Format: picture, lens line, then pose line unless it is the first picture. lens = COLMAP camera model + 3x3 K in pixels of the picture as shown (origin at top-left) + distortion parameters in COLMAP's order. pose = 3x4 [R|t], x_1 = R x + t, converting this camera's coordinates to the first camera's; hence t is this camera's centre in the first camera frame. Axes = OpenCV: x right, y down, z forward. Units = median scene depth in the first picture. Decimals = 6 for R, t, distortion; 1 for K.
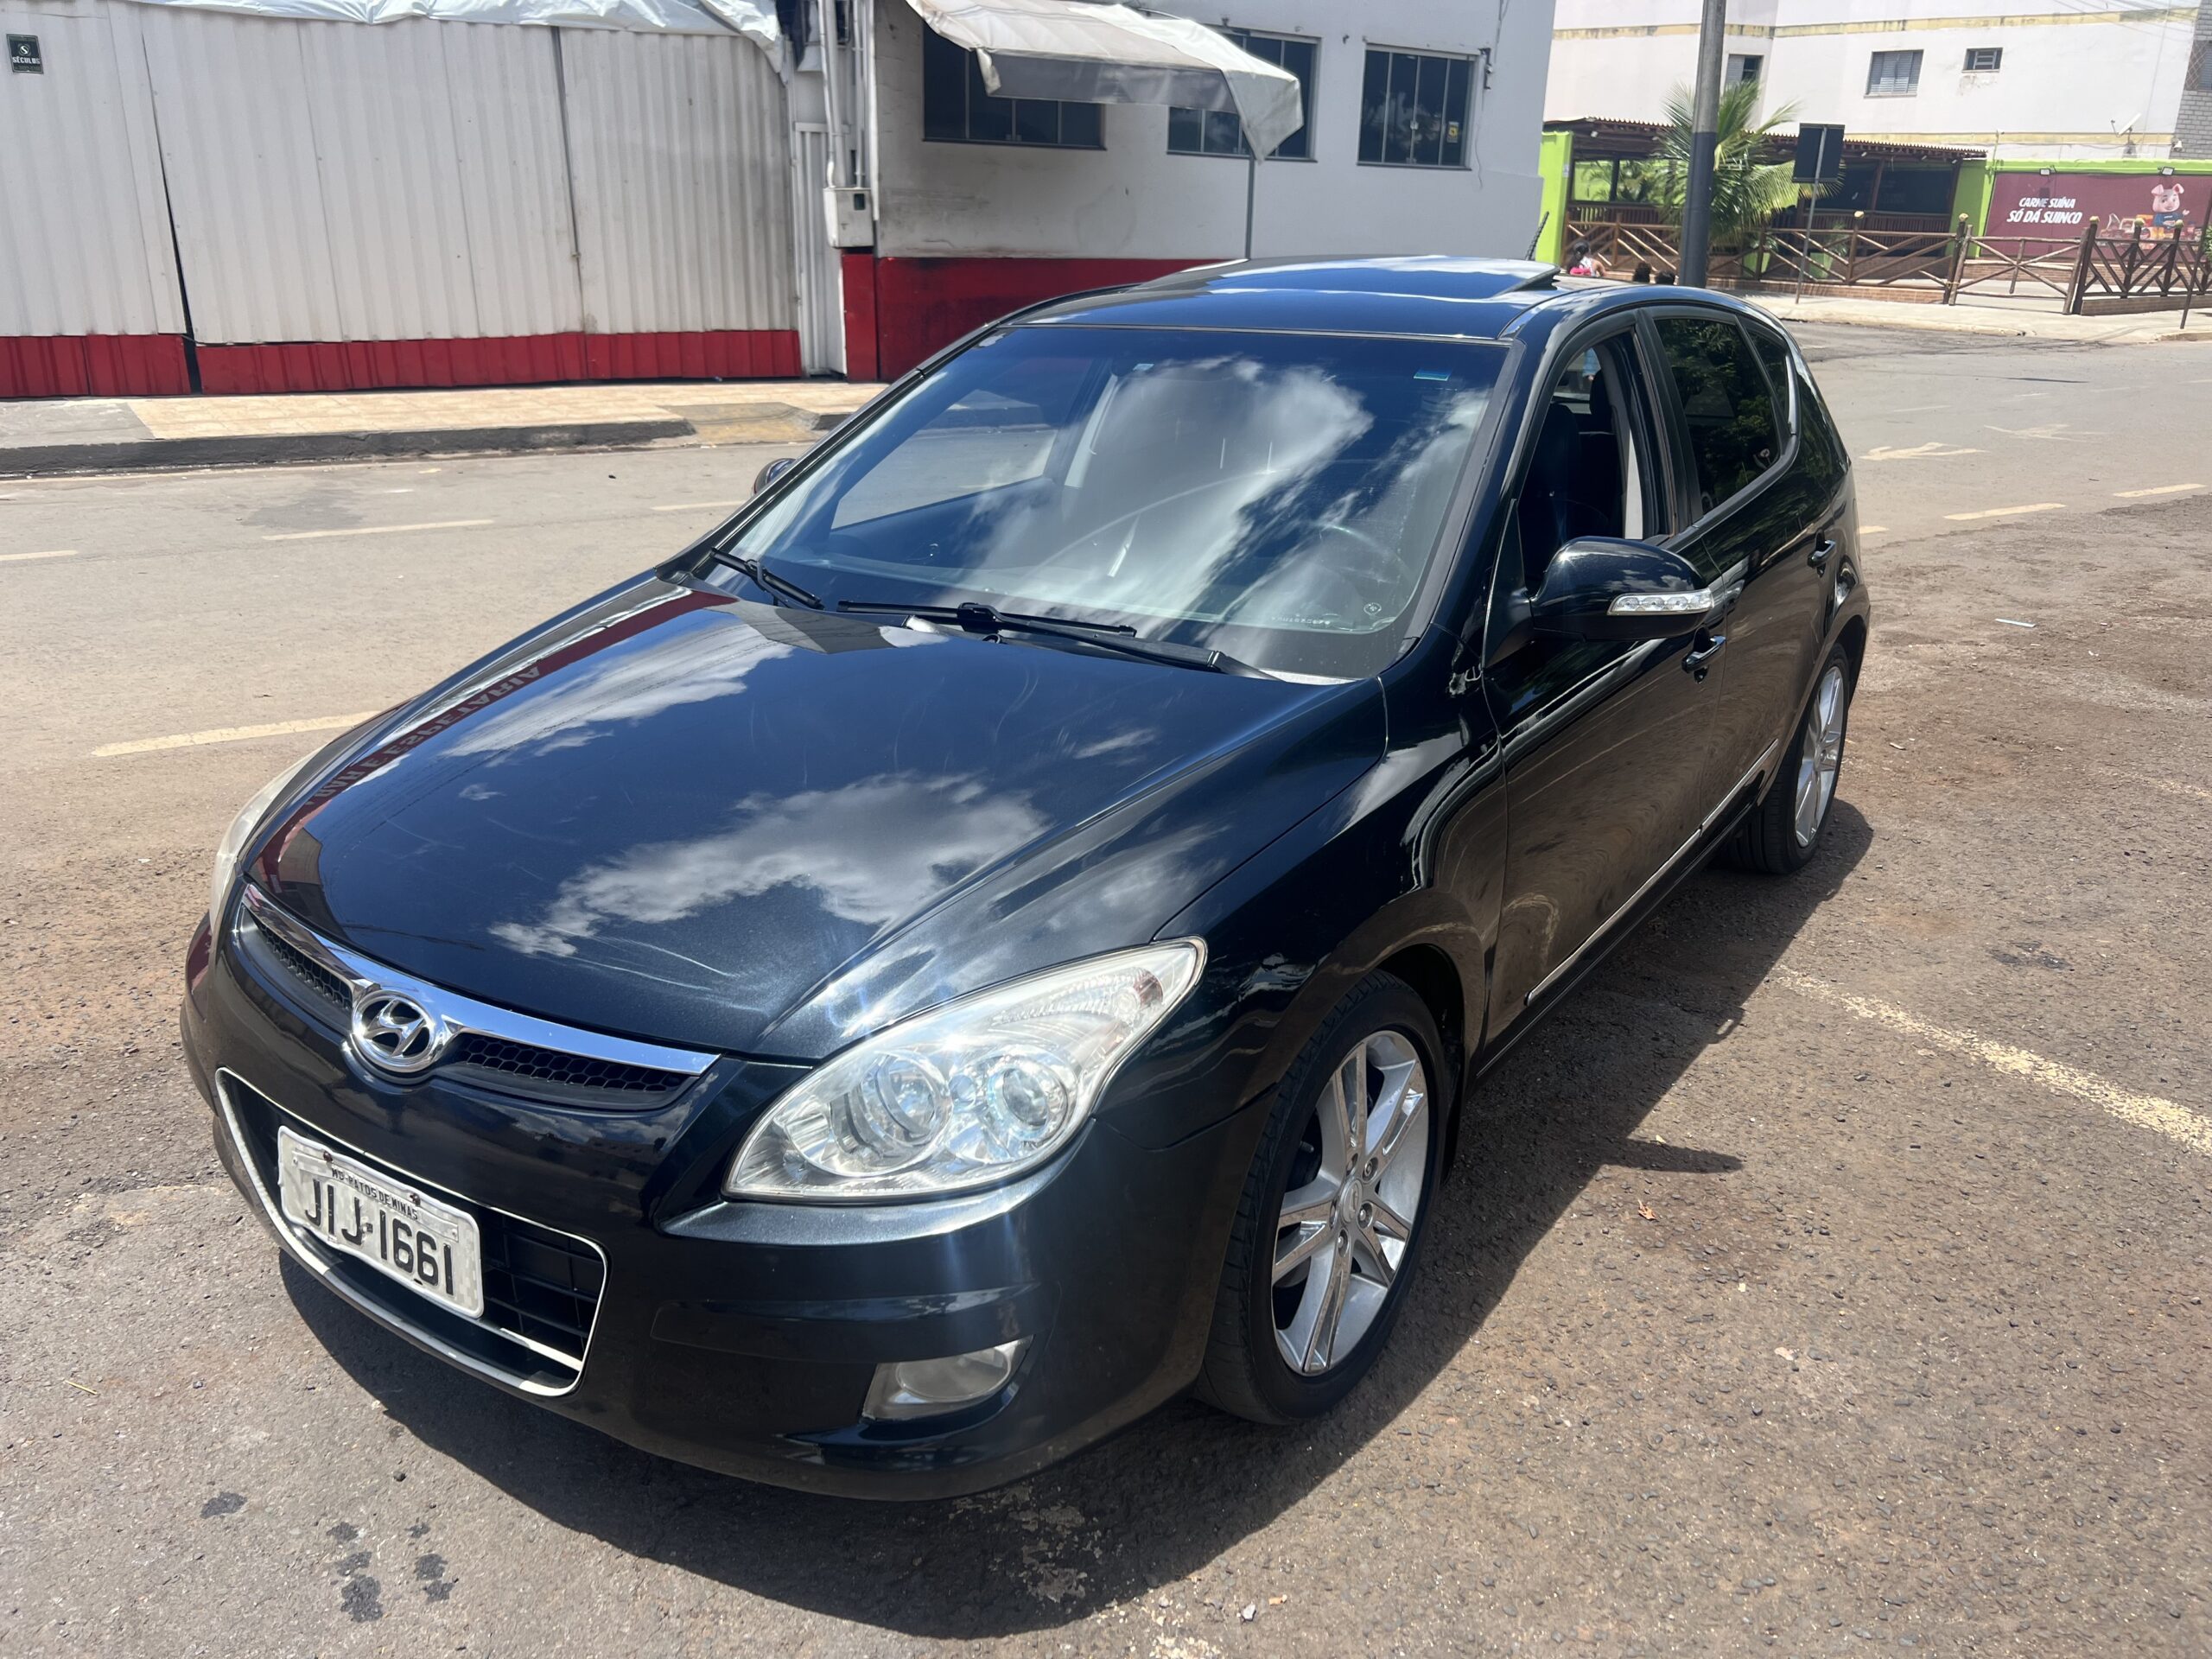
lens RADIAL K [[1671.7, 0, 1096.2], [0, 1671.7, 837.1], [0, 0, 1]] dist [0.017966, -0.027878]
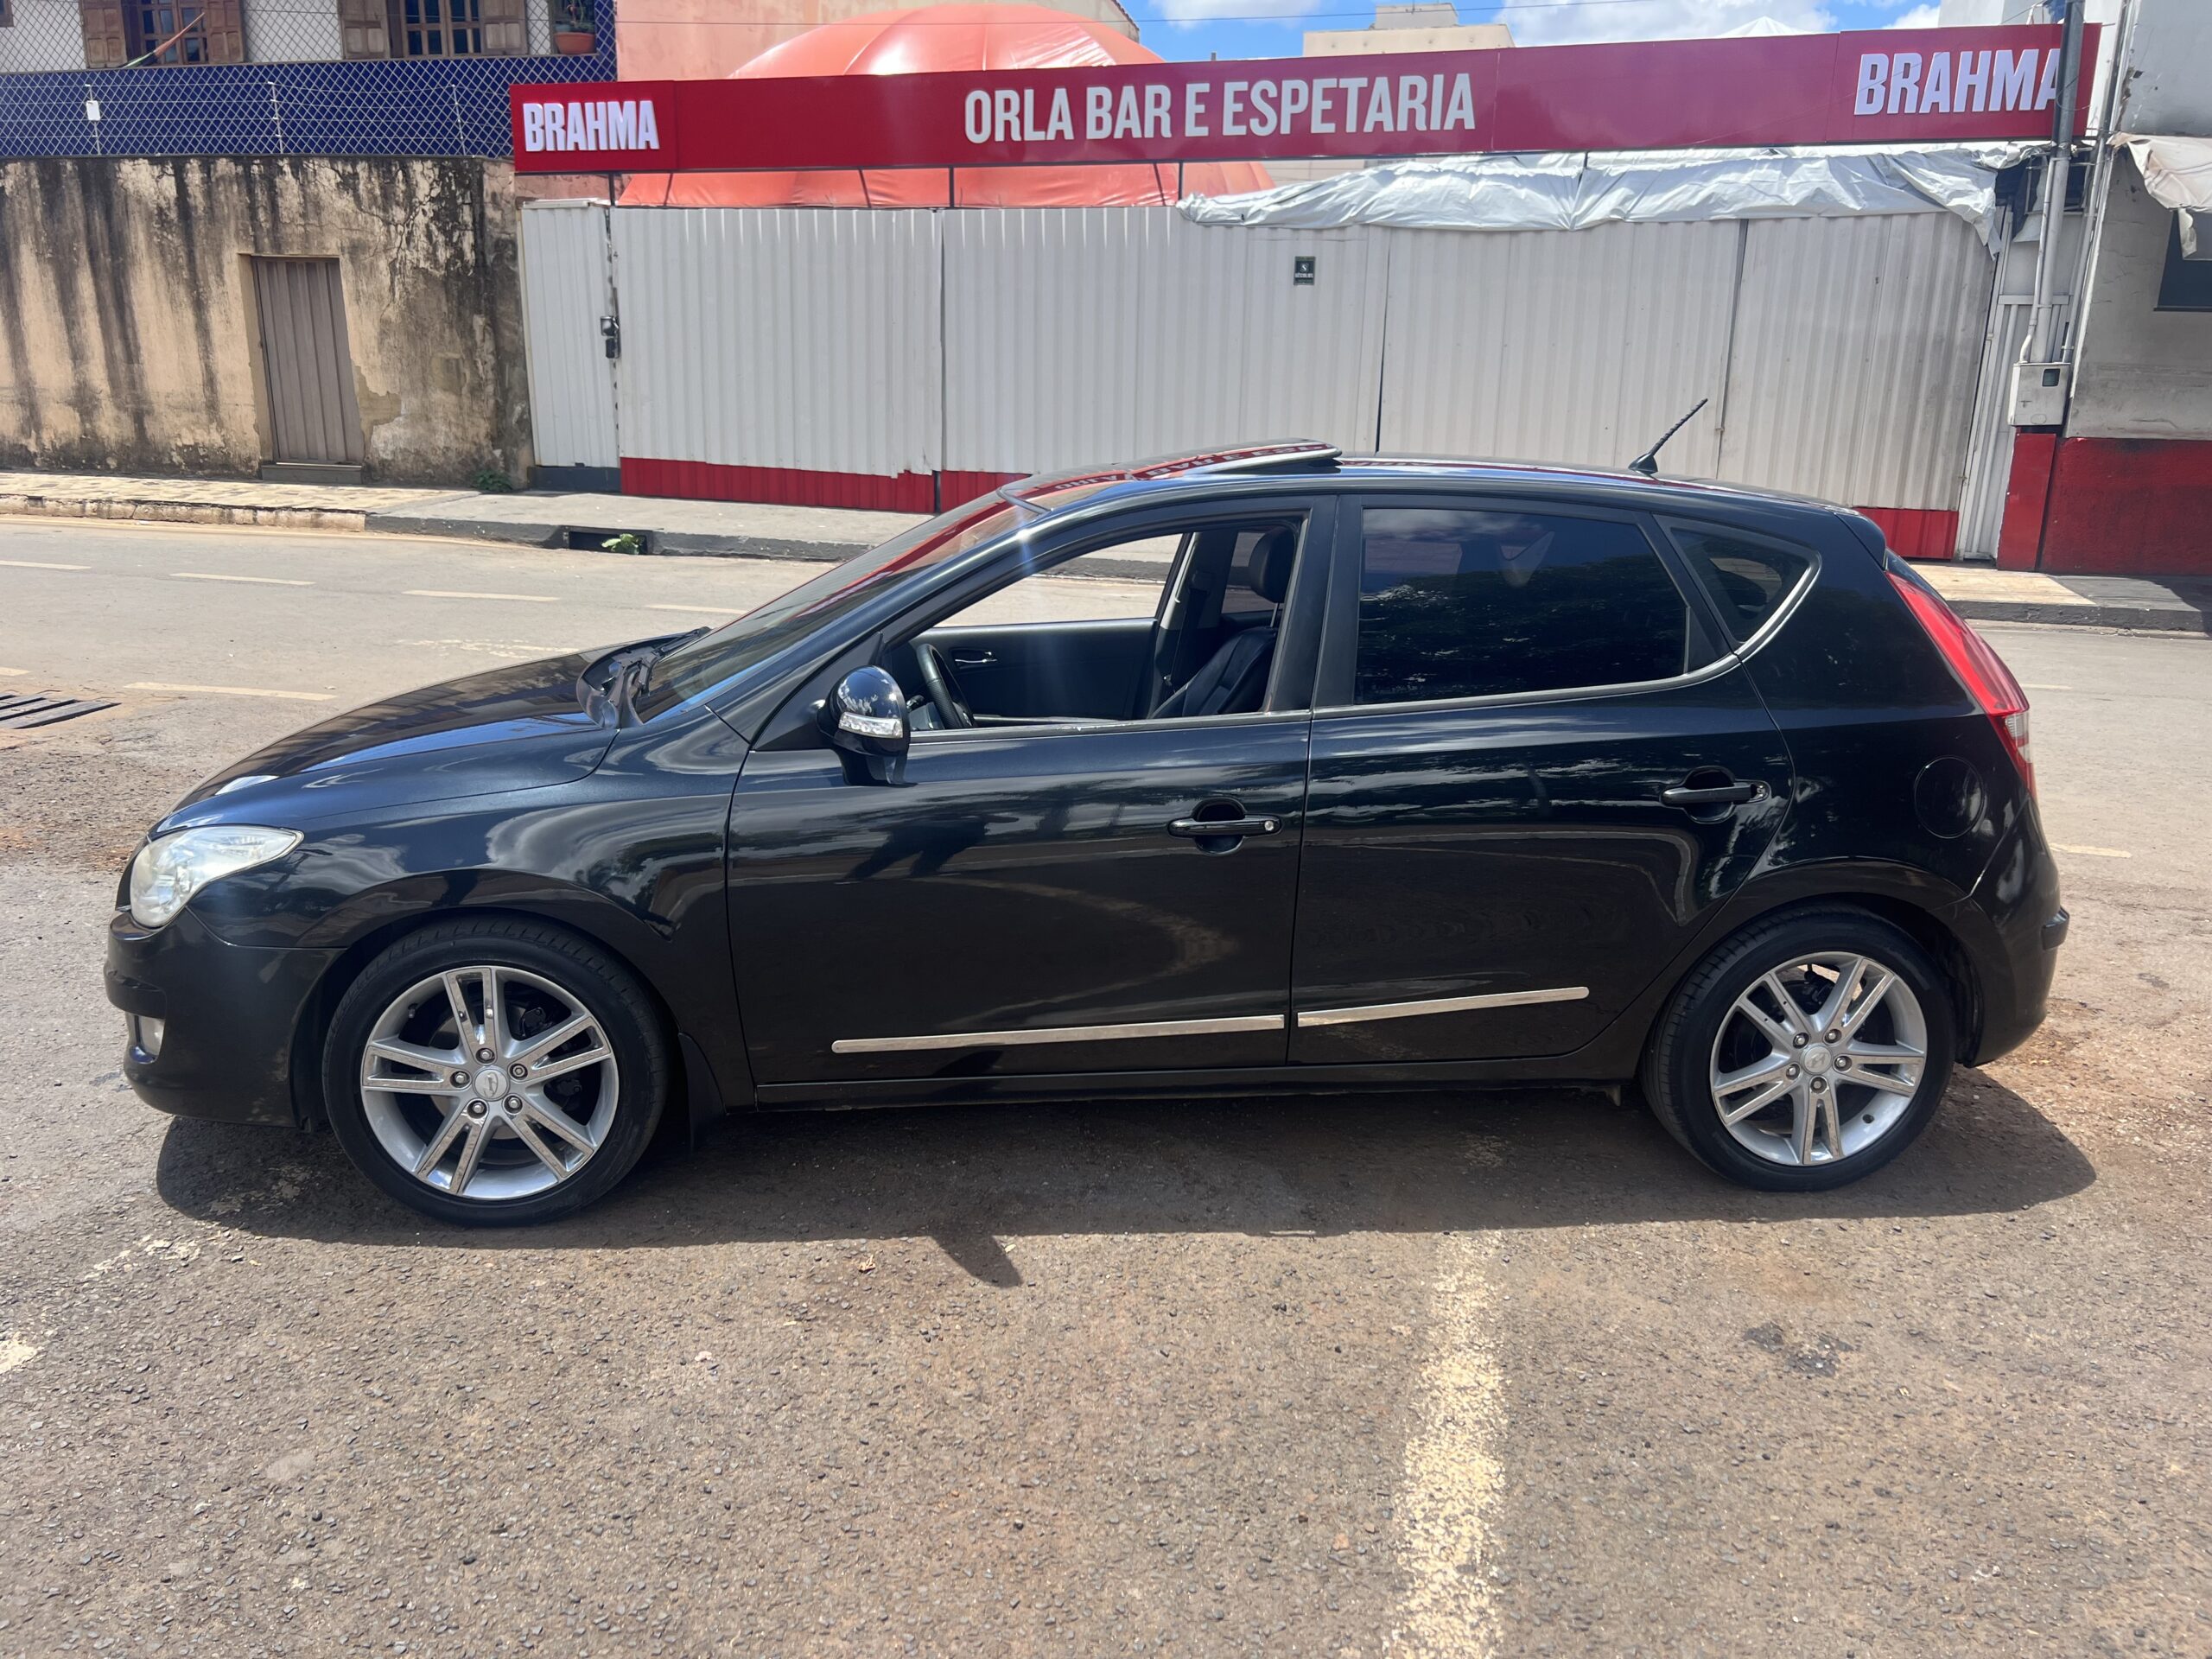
lens RADIAL K [[1671.7, 0, 1104.6], [0, 1671.7, 820.3], [0, 0, 1]] dist [0.017966, -0.027878]
pose [[0.649135, 0.189070, -0.736801, 0.251626], [-0.266802, 0.963674, 0.012230, -0.023594], [0.712348, 0.188642, 0.675999, 0.069538]]
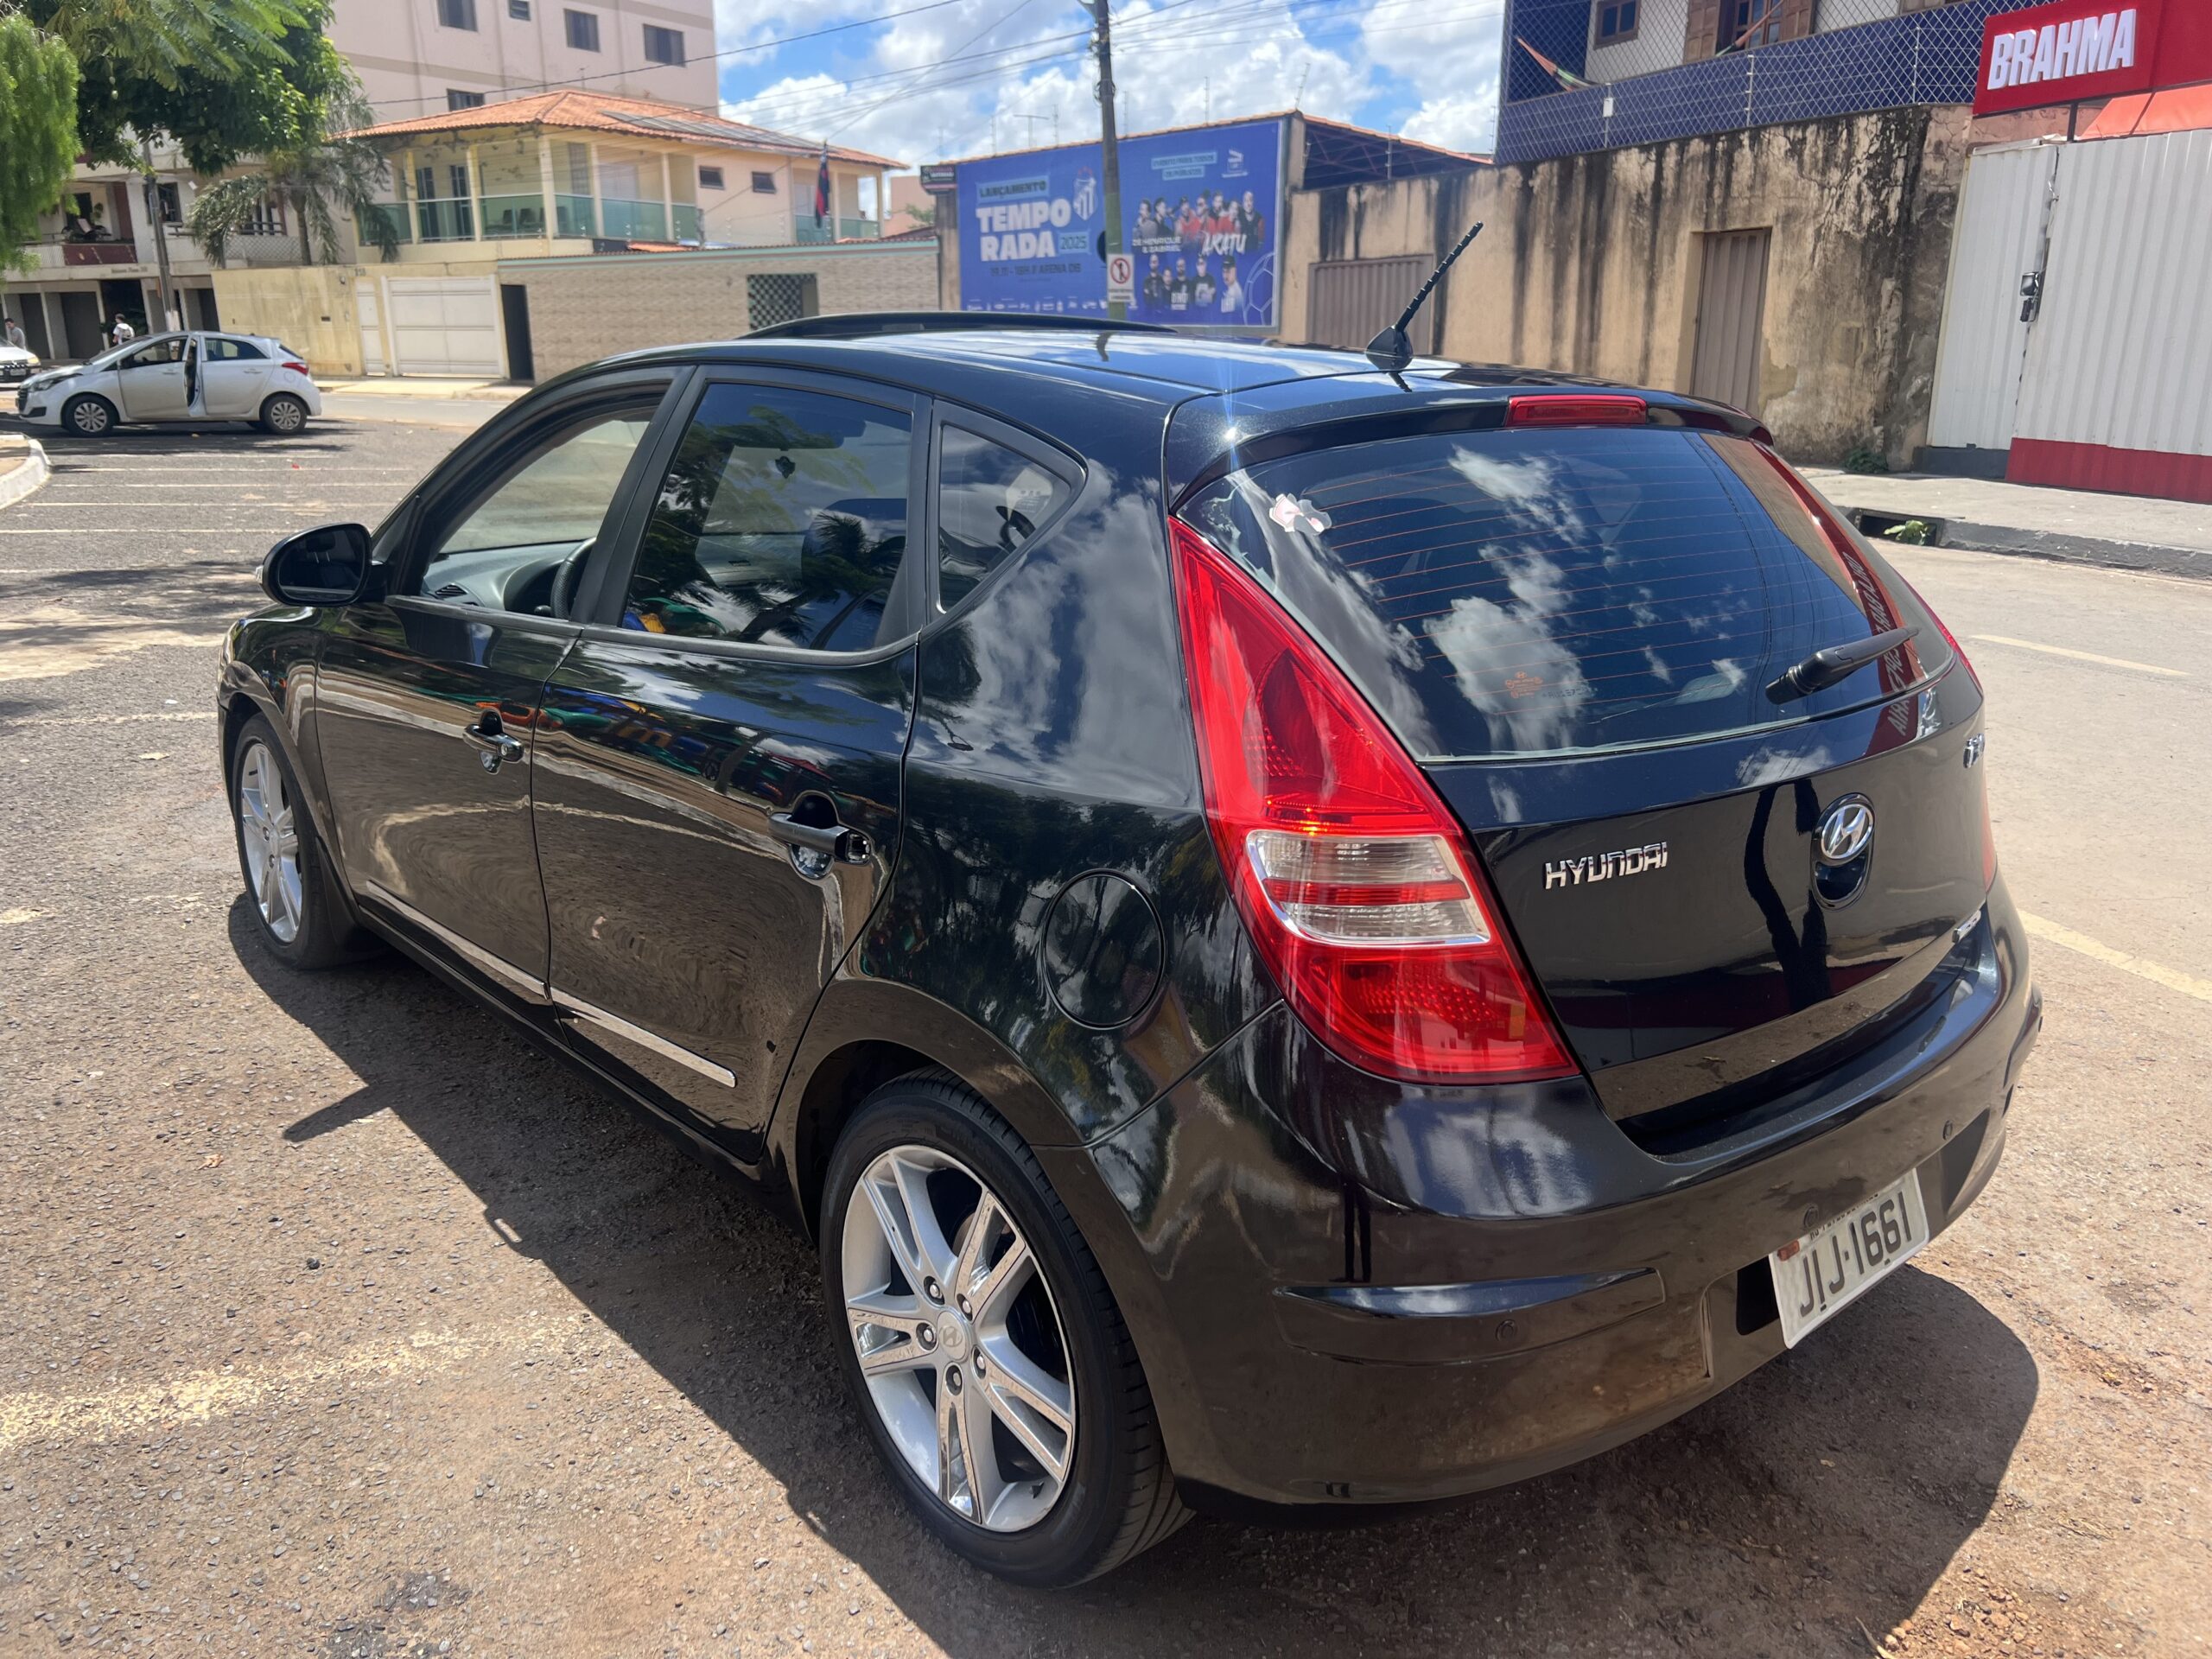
lens RADIAL K [[1671.7, 0, 1038.4], [0, 1671.7, 814.5], [0, 0, 1]] dist [0.017966, -0.027878]
pose [[-0.259604, 0.240926, -0.935179, 0.269128], [-0.335995, 0.885345, 0.321359, -0.107686], [0.905380, 0.397642, -0.148889, 0.338647]]
